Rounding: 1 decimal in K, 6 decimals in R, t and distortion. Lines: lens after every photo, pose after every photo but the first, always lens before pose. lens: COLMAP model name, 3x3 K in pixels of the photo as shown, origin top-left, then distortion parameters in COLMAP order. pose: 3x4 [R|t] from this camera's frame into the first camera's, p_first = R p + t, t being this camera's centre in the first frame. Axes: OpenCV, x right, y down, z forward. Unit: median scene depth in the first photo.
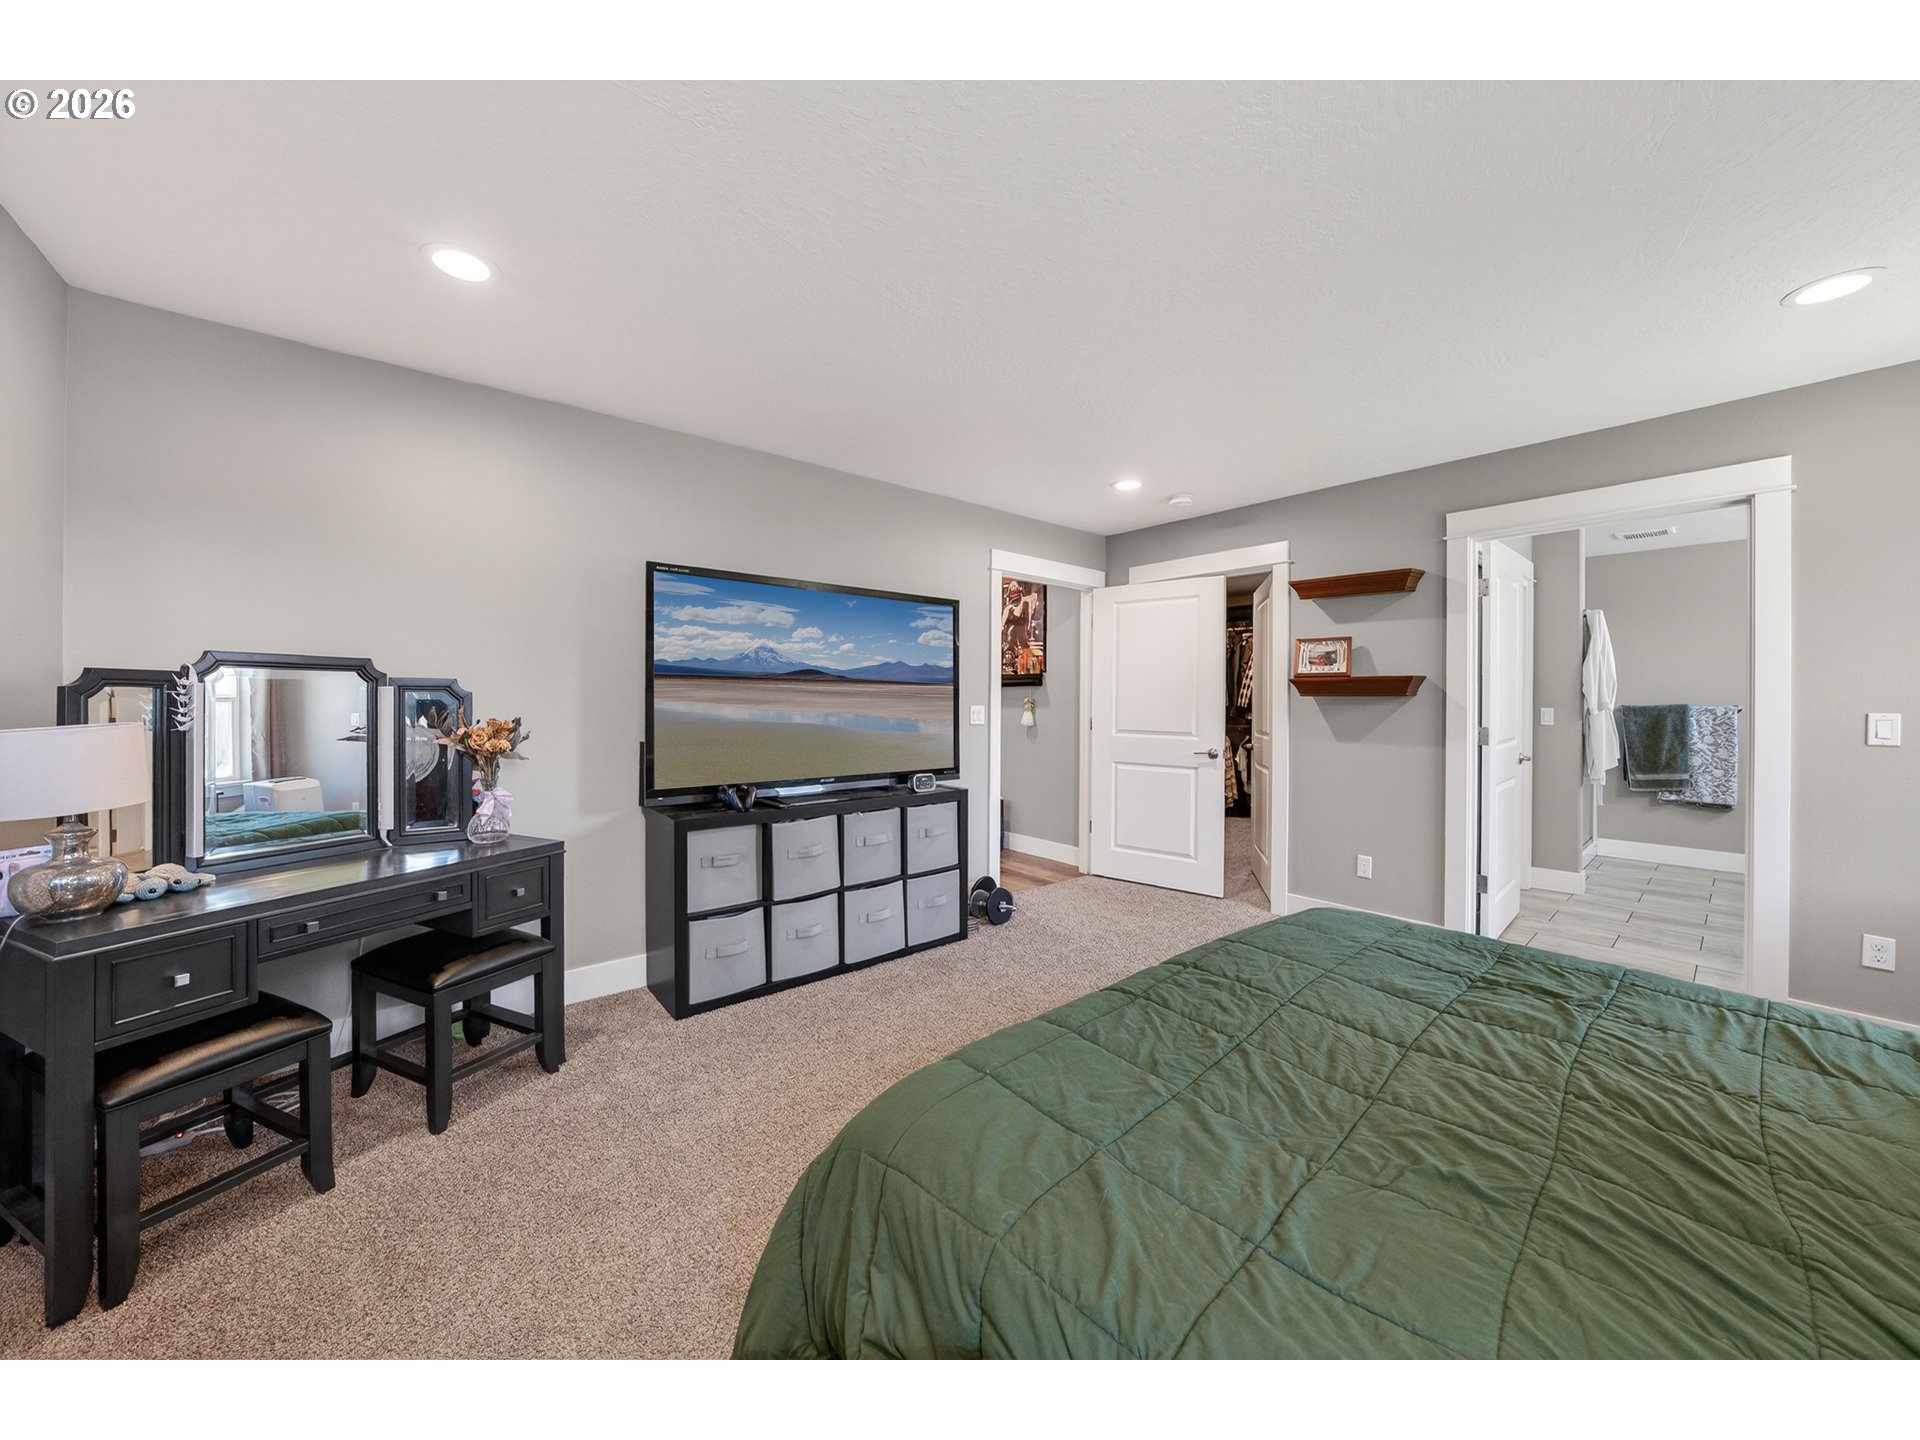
lens RADIAL K [[696.6, 0, 956.2], [0, 696.6, 712.7], [0, 0, 1]] dist [-0.016847, 0.000086]
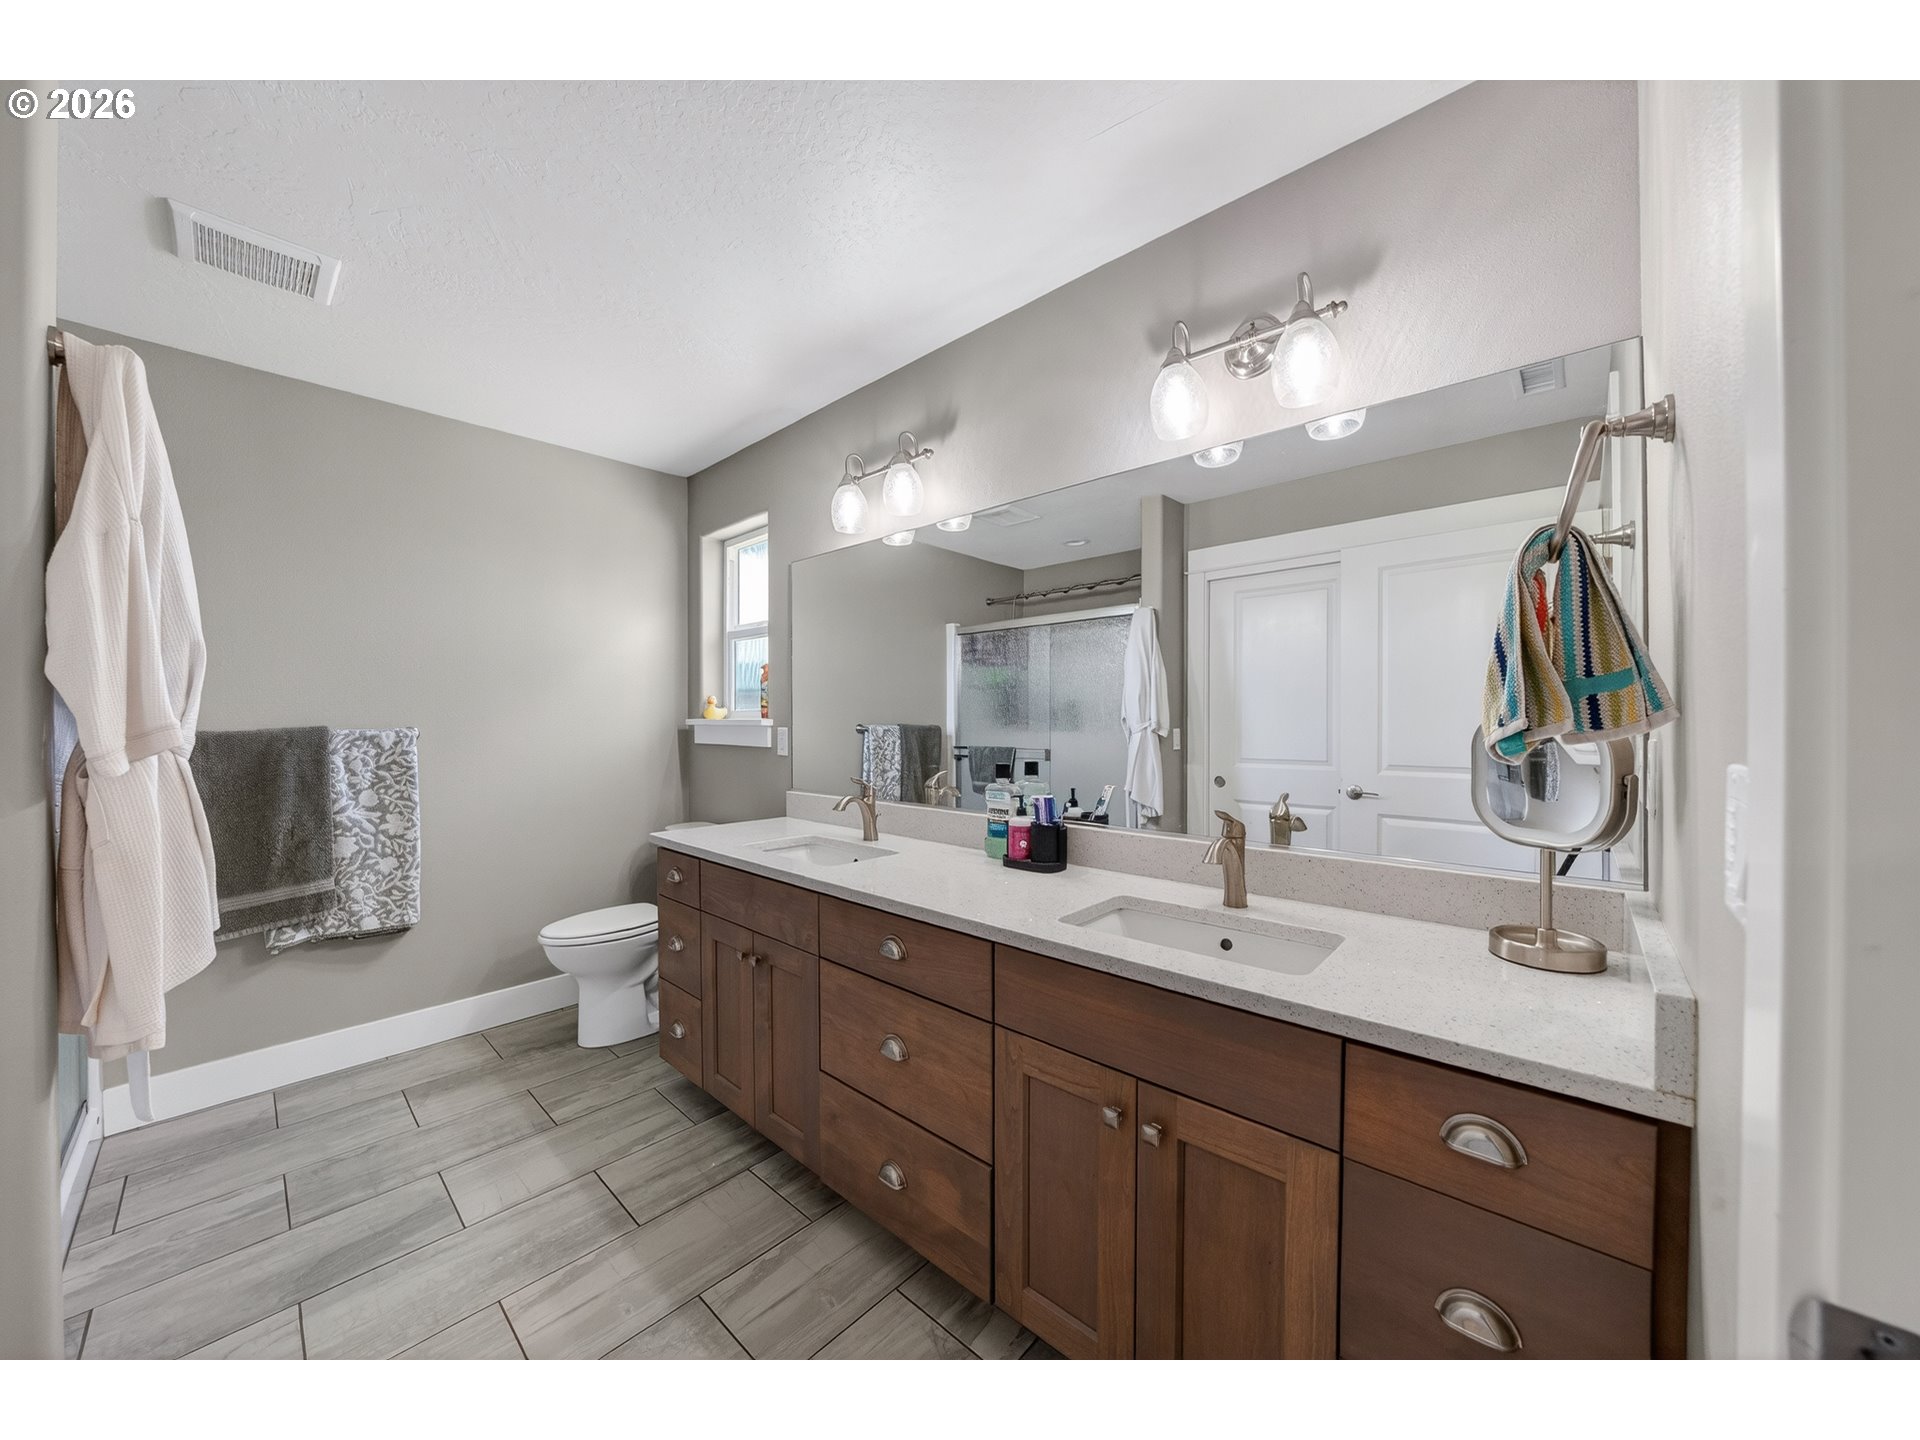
lens RADIAL K [[696.6, 0, 956.2], [0, 696.6, 712.7], [0, 0, 1]] dist [-0.016847, 0.000086]
pose [[-0.097160, 0.008673, 0.995231, 0.570788], [0.024048, 0.999691, -0.006365, -0.008141], [-0.994978, 0.023315, -0.097338, 0.624347]]
